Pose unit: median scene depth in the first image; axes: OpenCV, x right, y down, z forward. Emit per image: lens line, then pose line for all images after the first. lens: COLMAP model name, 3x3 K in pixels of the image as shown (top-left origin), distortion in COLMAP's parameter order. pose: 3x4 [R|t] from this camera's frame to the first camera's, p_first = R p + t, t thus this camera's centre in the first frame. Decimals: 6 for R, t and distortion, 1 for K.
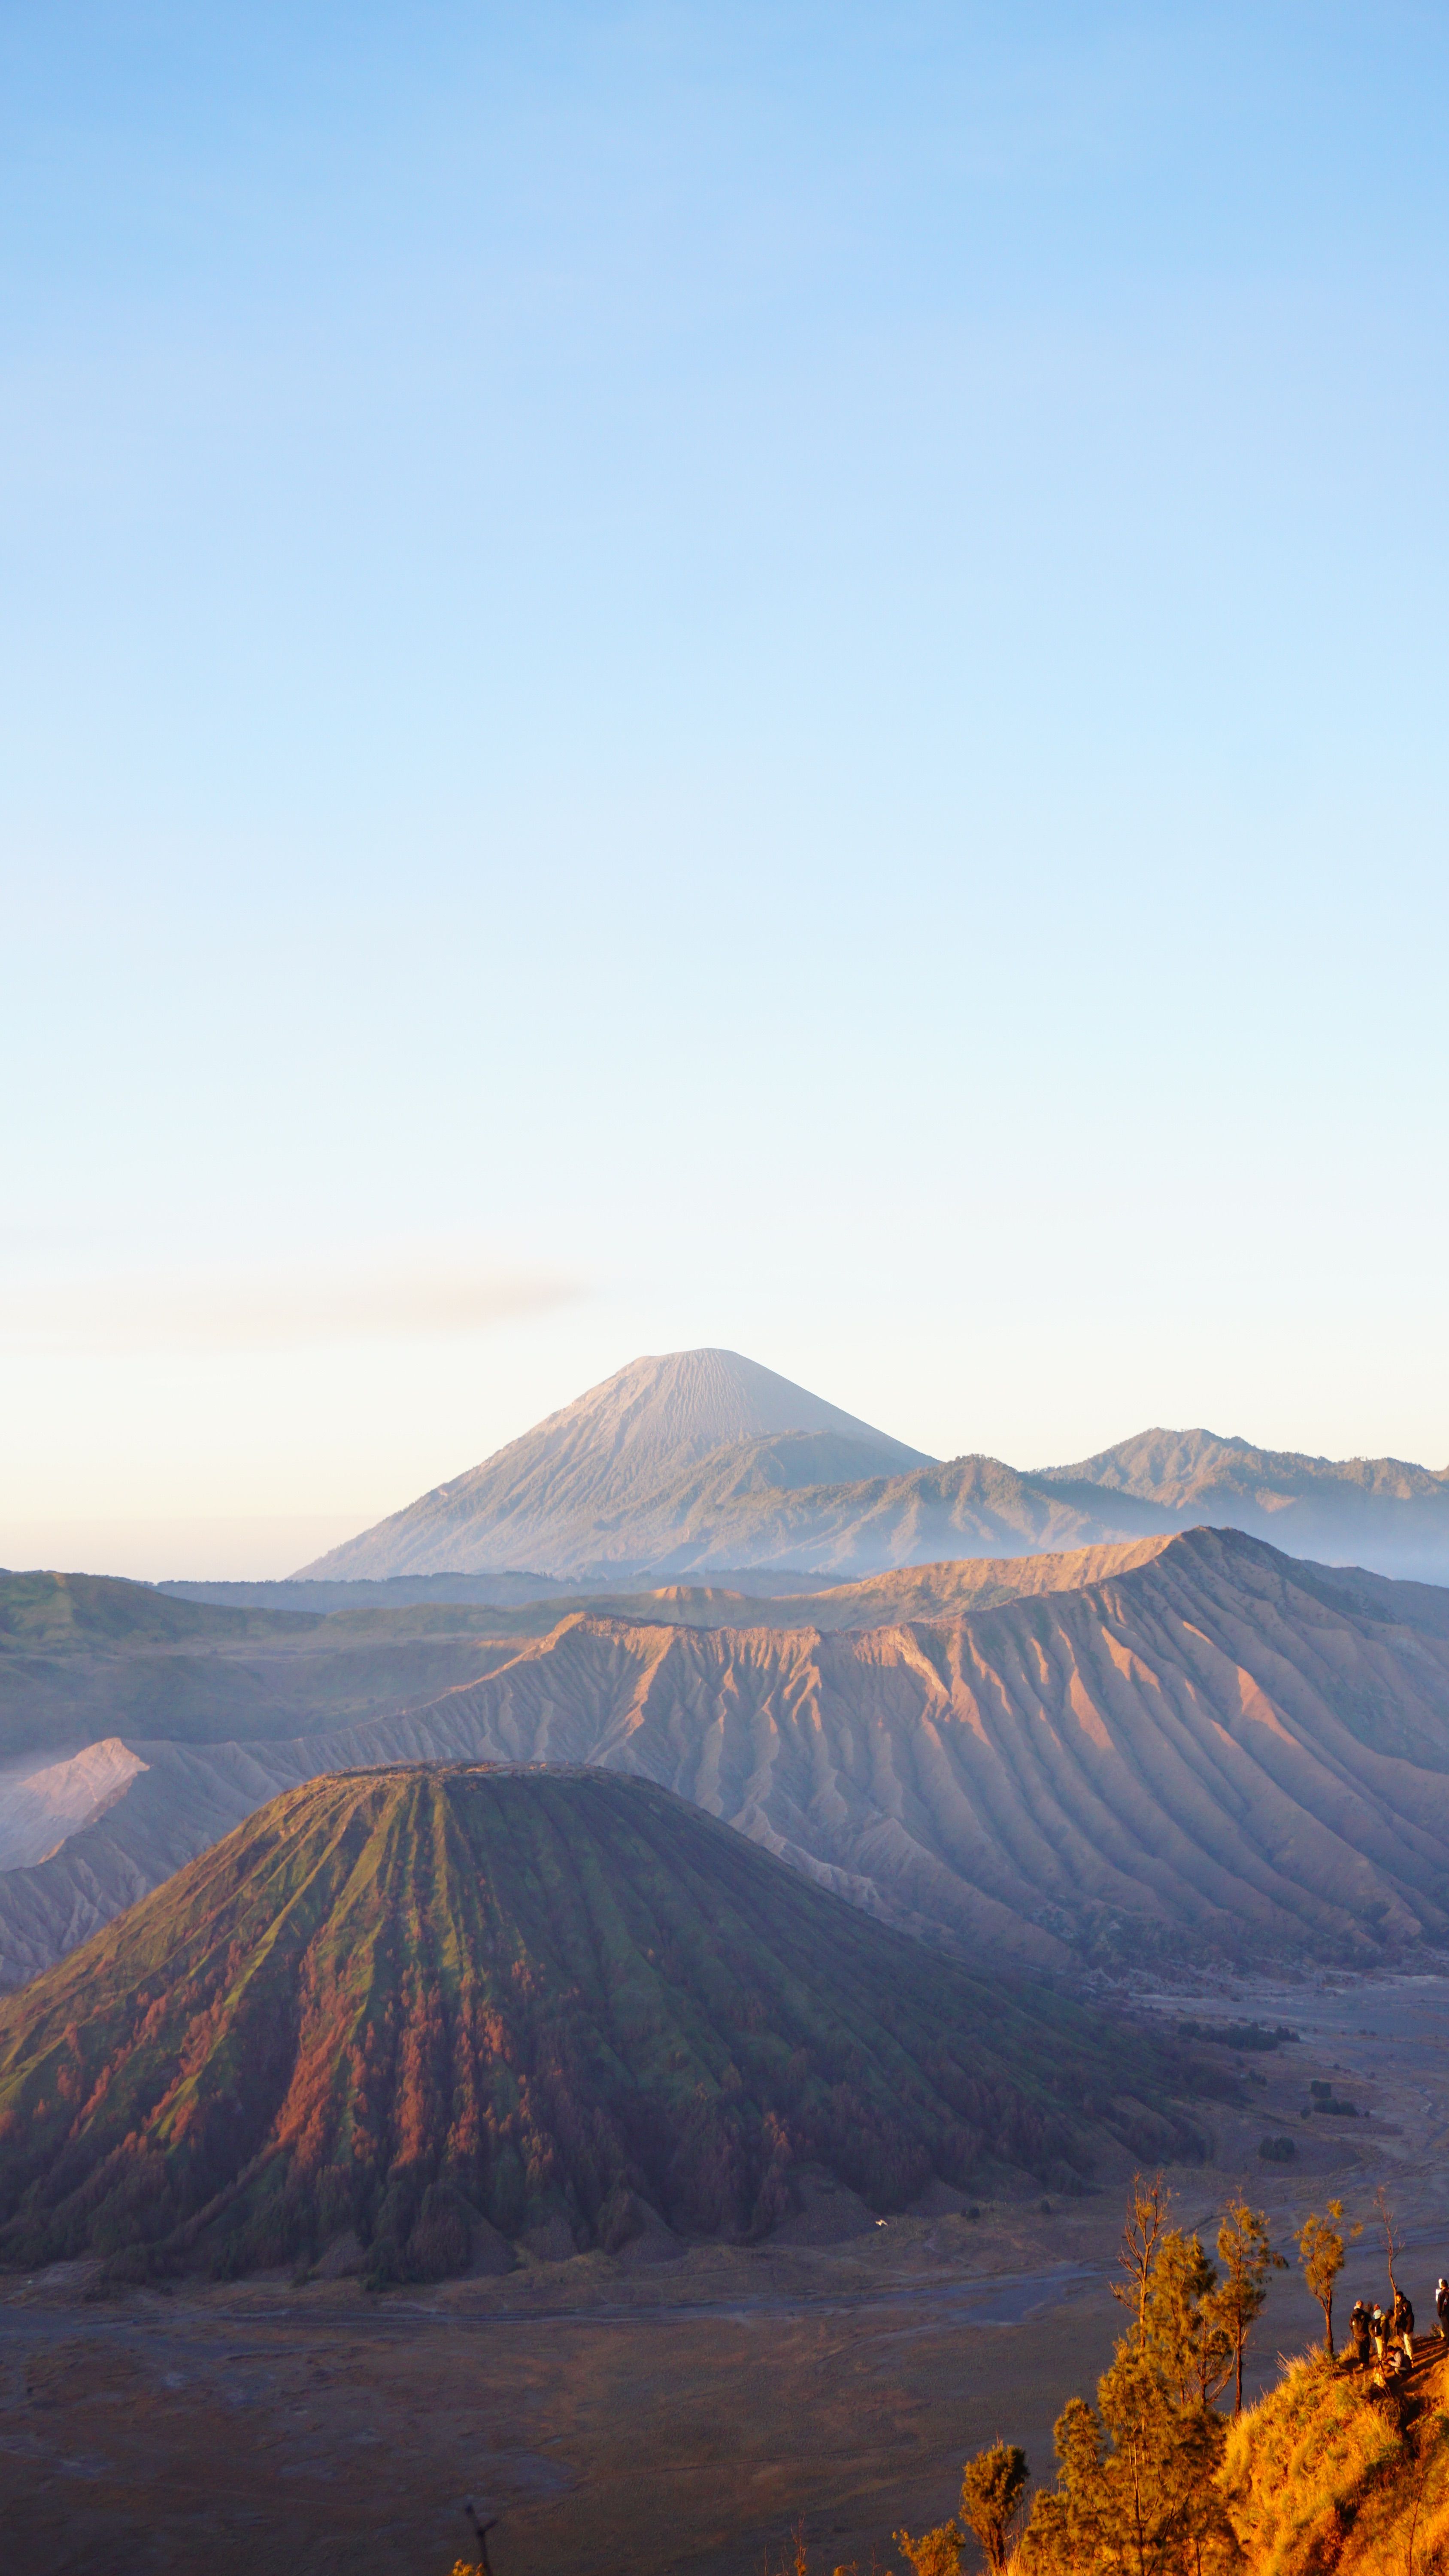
lens RADIAL K [[3218.8, 0, 738.6], [0, 3218.8, 1303.8], [0, 0, 1]] dist [0.013041, 0.000000]
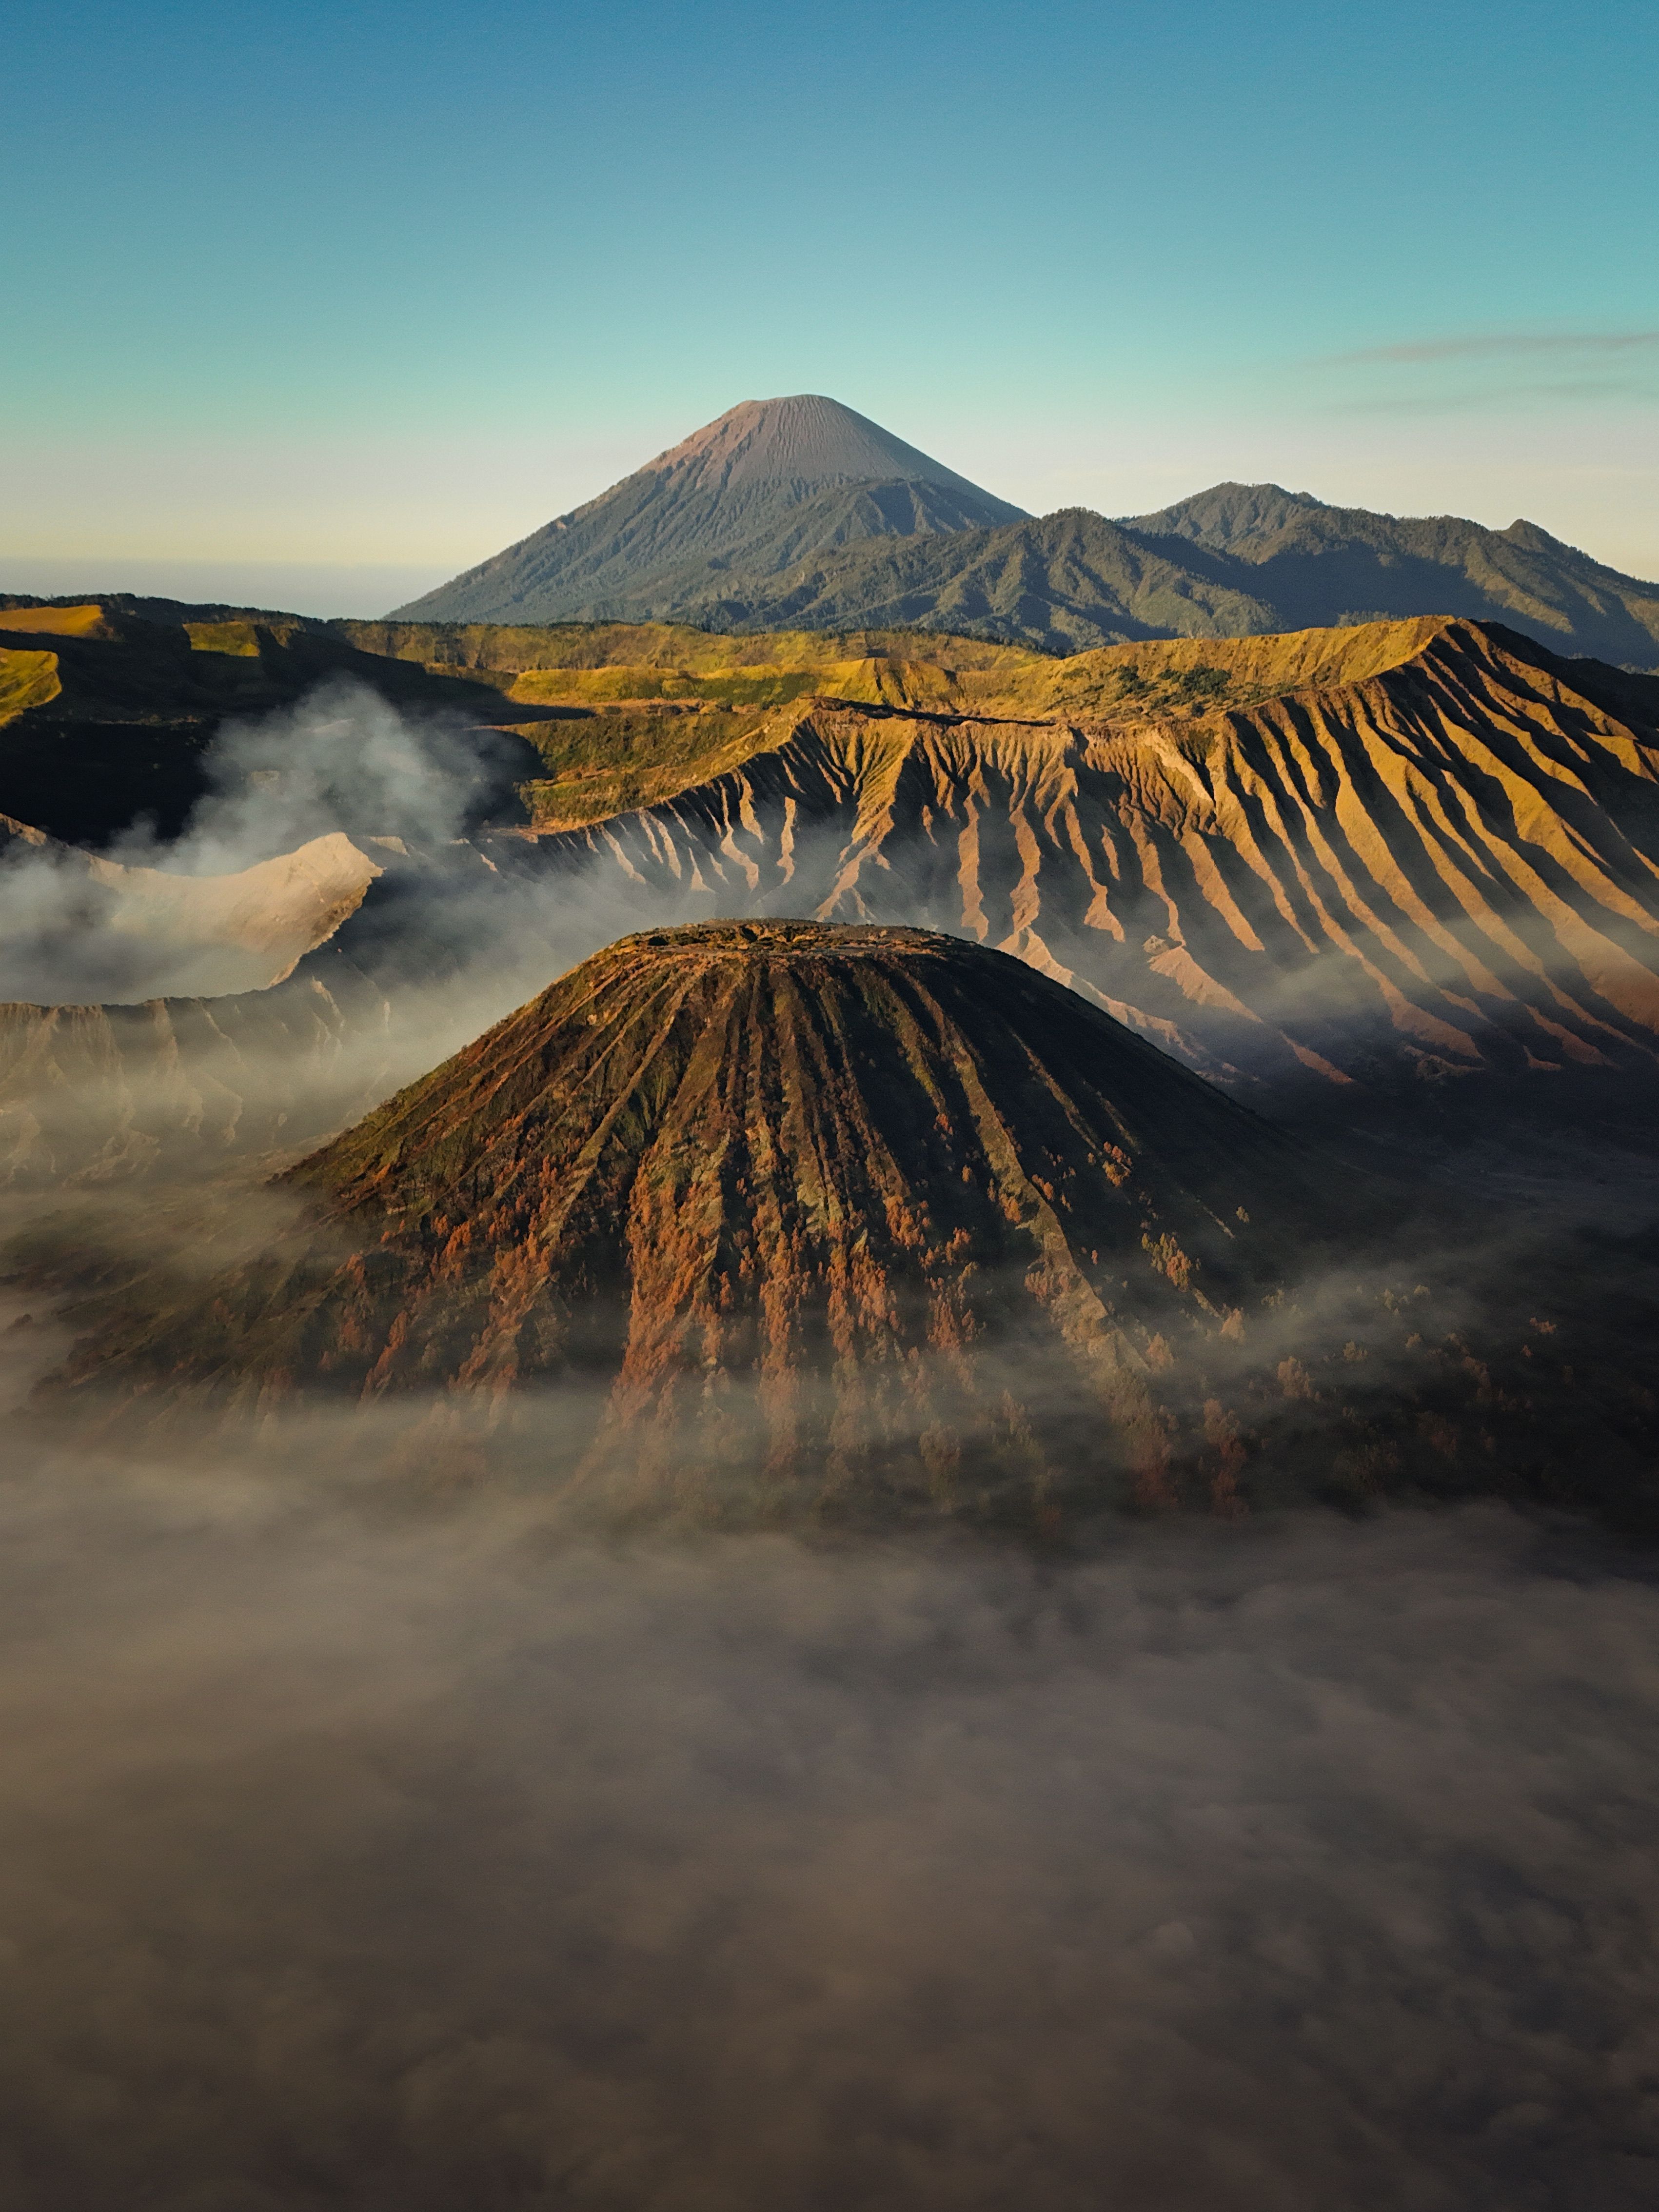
lens RADIAL K [[2713.4, 0, 733.5], [0, 2713.4, 1063.4], [0, 0, 1]] dist [0.119241, 0.000000]
pose [[0.999463, 0.031002, -0.010604, -0.064487], [-0.027309, 0.967012, 0.253262, -0.003220], [0.018106, -0.252836, 0.967340, 0.207115]]
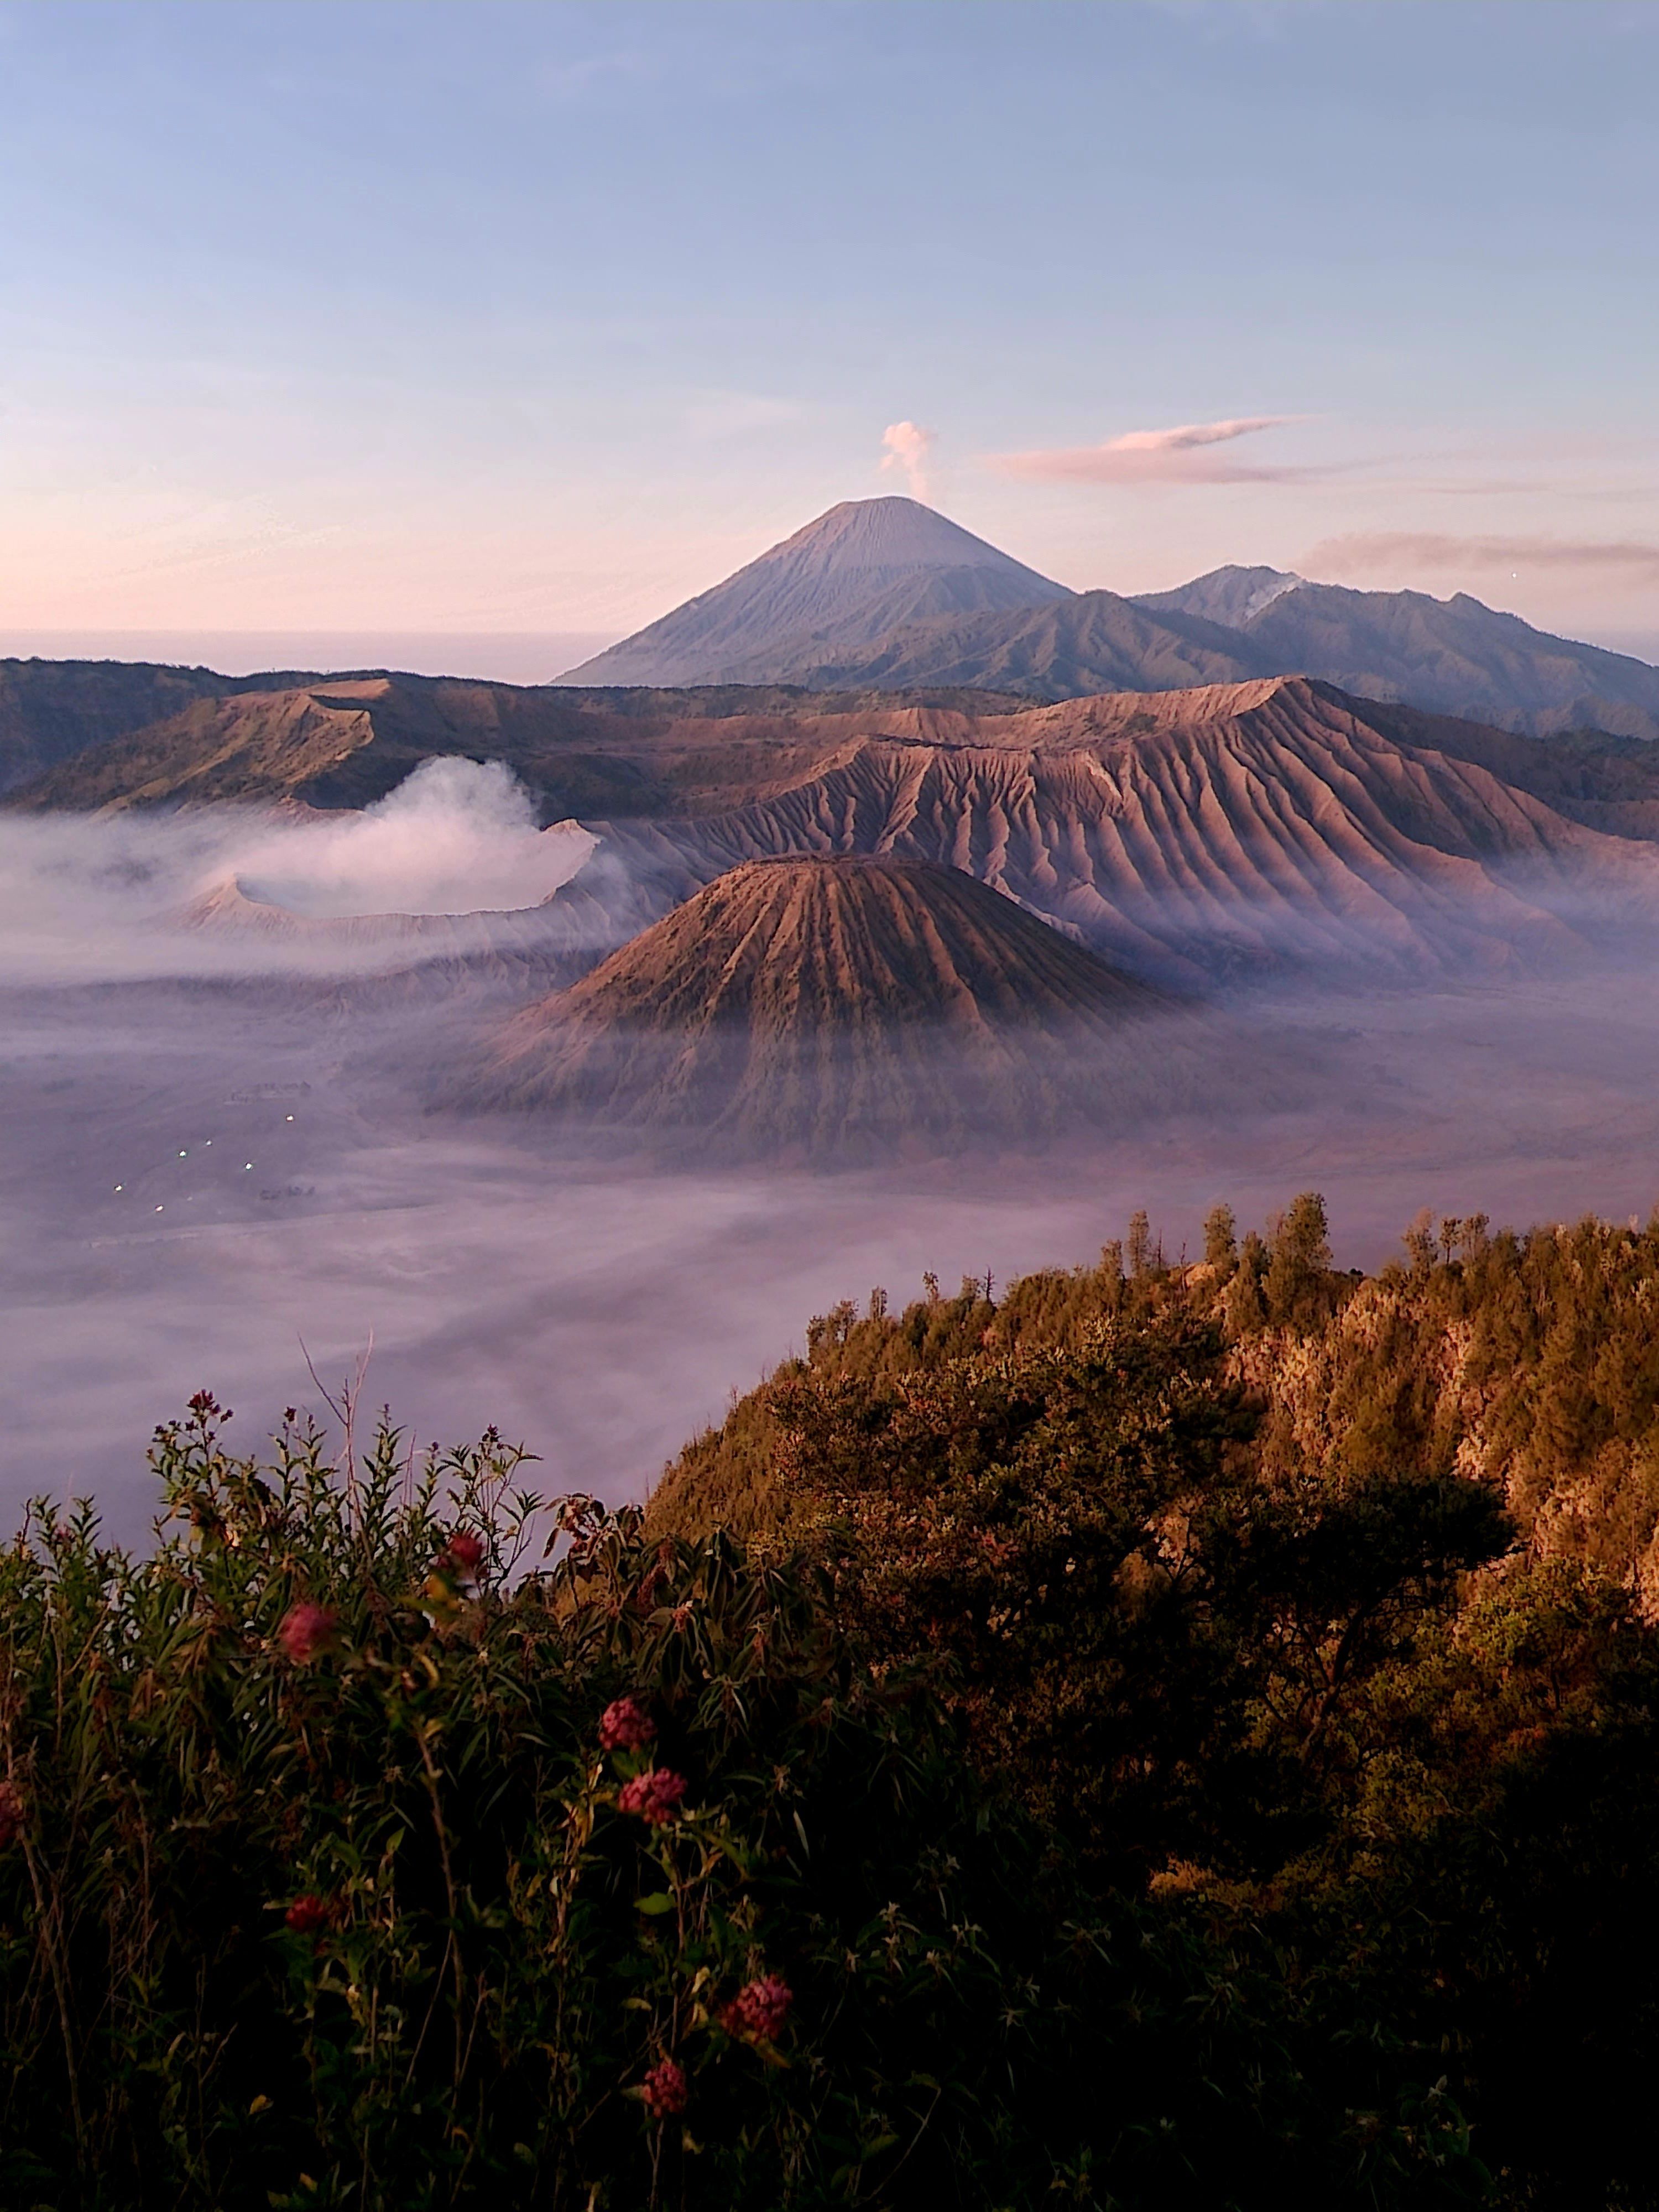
lens RADIAL K [[2401.0, 0, 793.5], [0, 2401.0, 1108.7], [0, 0, 1]] dist [0.108161, 0.000000]
pose [[0.999234, 0.023272, -0.031476, -0.047484], [-0.013988, 0.963277, 0.268146, -0.036160], [0.036560, -0.267500, 0.962864, -0.111318]]
